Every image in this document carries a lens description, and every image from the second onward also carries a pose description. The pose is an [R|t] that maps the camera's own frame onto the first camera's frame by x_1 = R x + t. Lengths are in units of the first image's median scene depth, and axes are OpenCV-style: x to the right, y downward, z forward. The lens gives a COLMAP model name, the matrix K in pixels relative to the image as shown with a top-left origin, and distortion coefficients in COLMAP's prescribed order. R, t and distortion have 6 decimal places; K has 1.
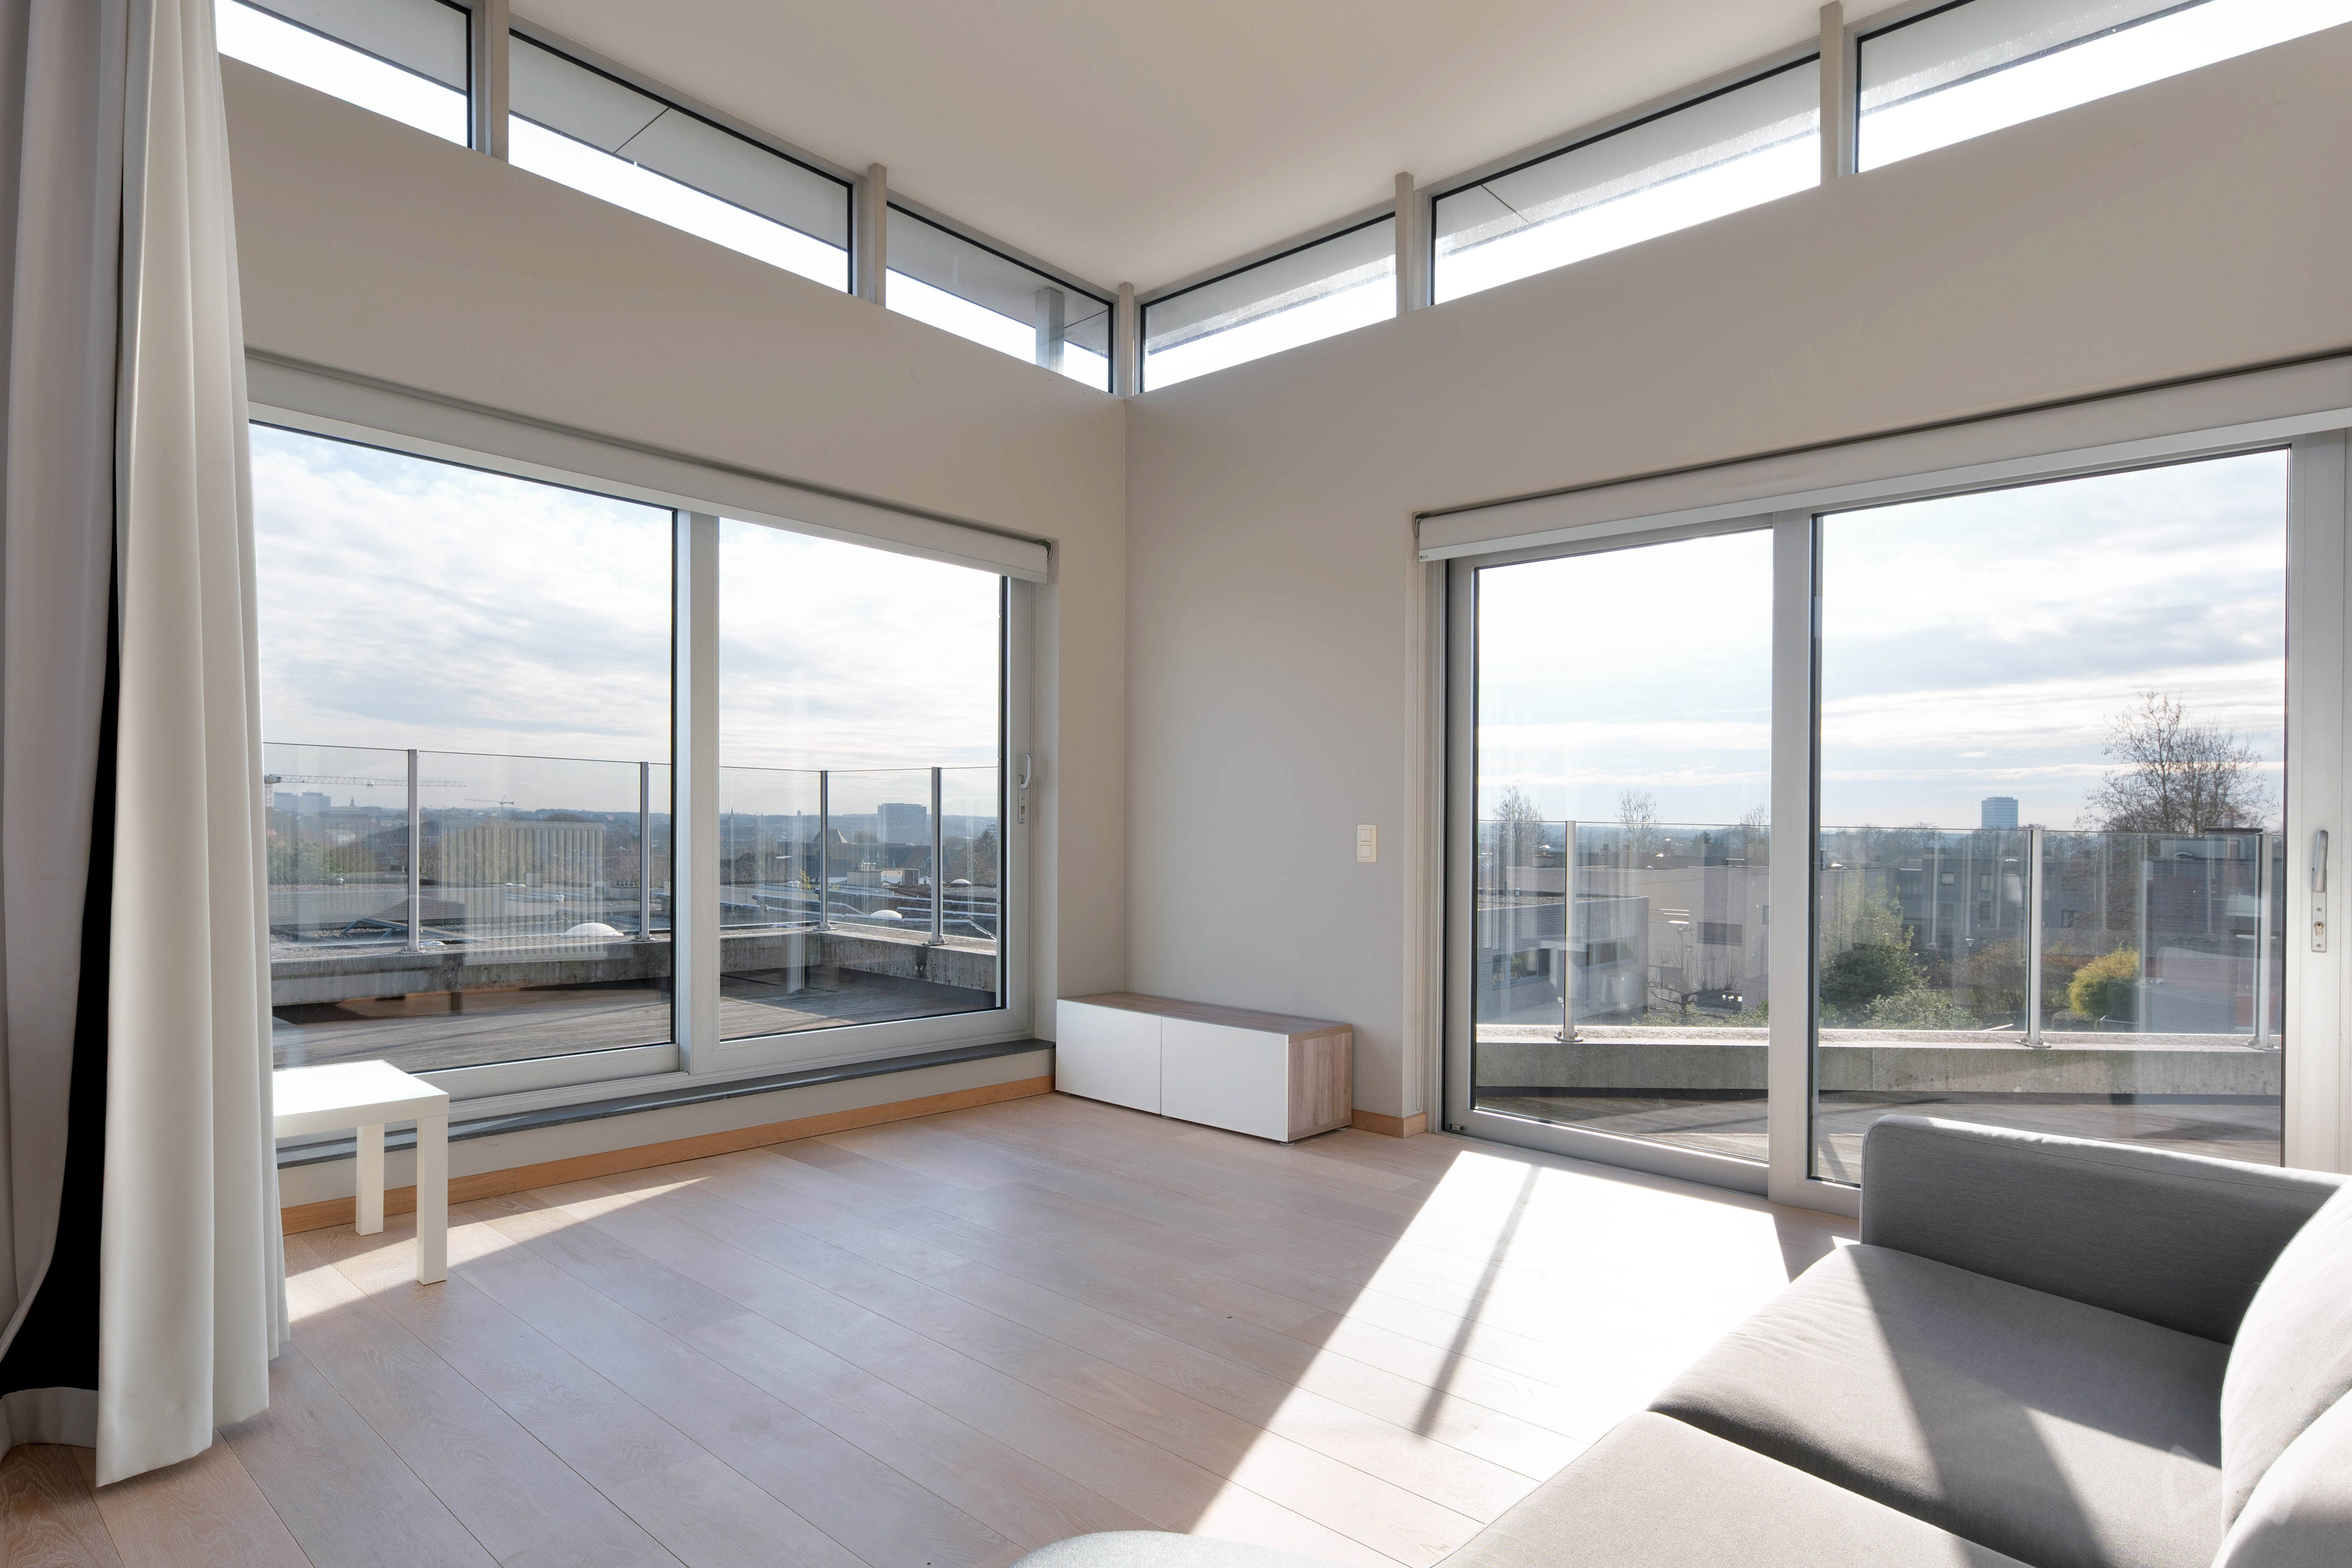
lens RADIAL K [[1268.2, 0, 1172.3], [0, 1268.2, 797.2], [0, 0, 1]] dist [0.009138, -0.001954]
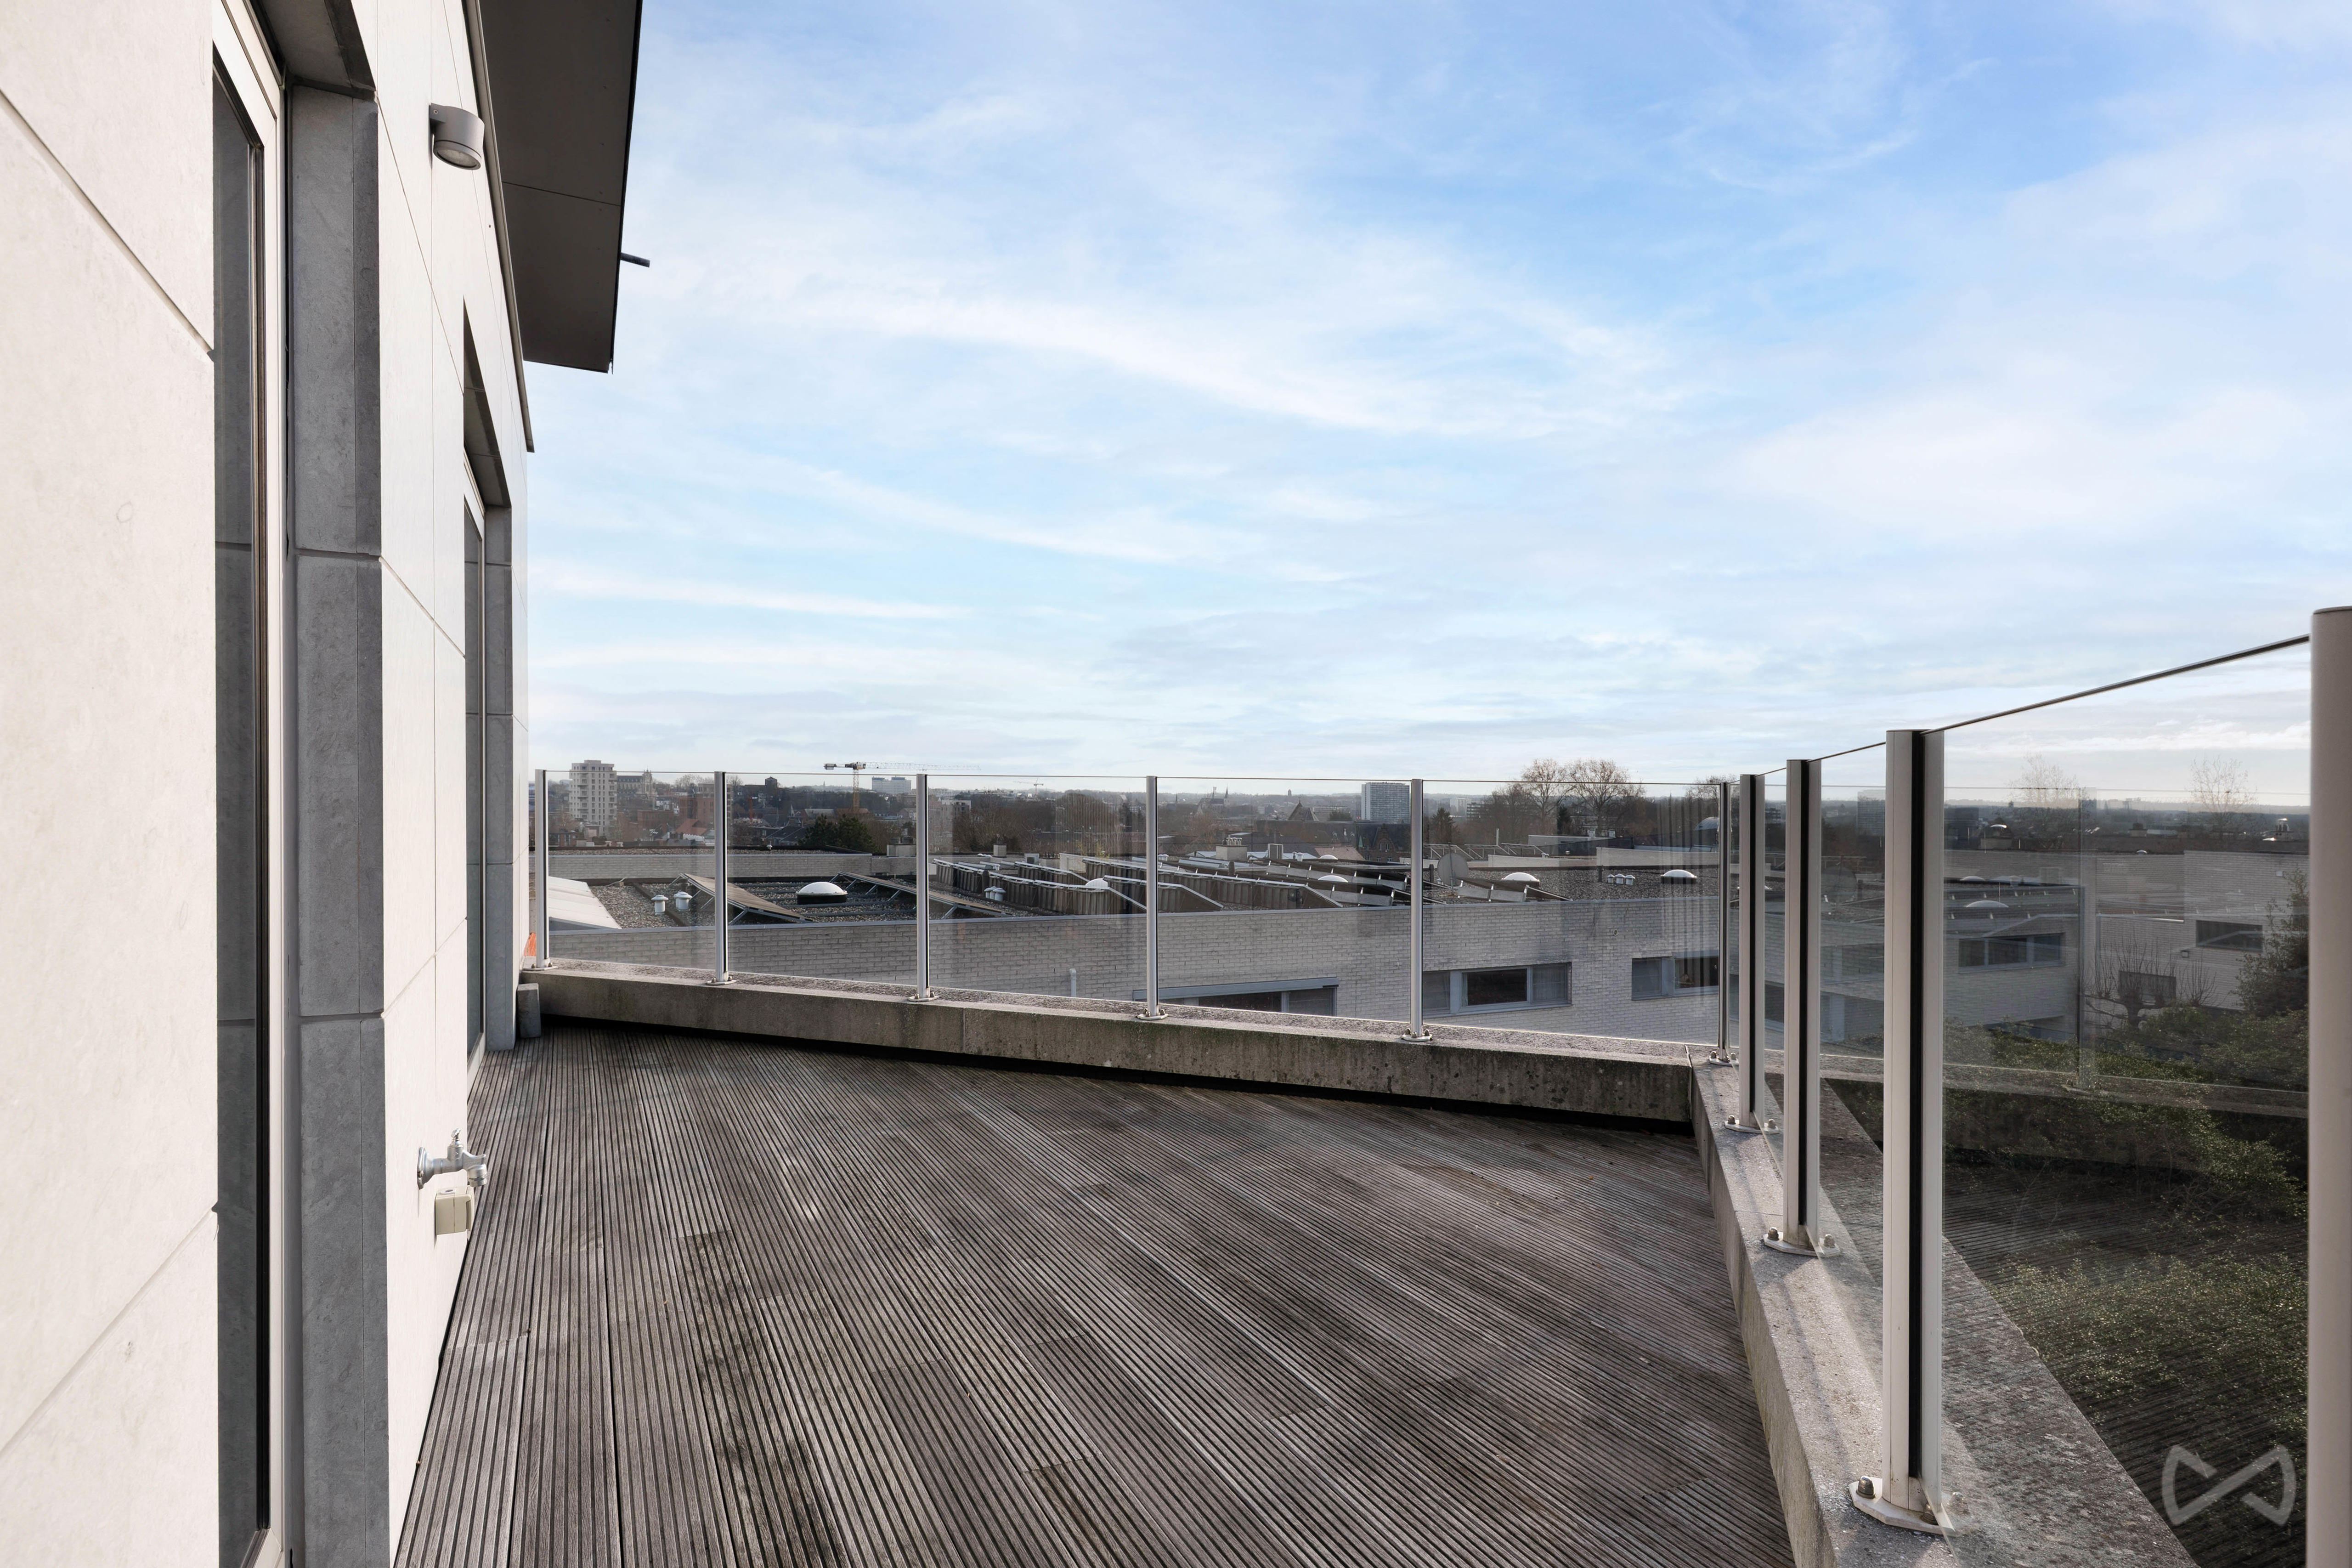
lens RADIAL K [[1268.2, 0, 1172.3], [0, 1268.2, 797.2], [0, 0, 1]] dist [0.009138, -0.001954]
pose [[0.927524, -0.003004, -0.373750, 1.038941], [0.009100, 0.999853, 0.014547, 0.025692], [0.373652, -0.016894, 0.927415, 0.176597]]
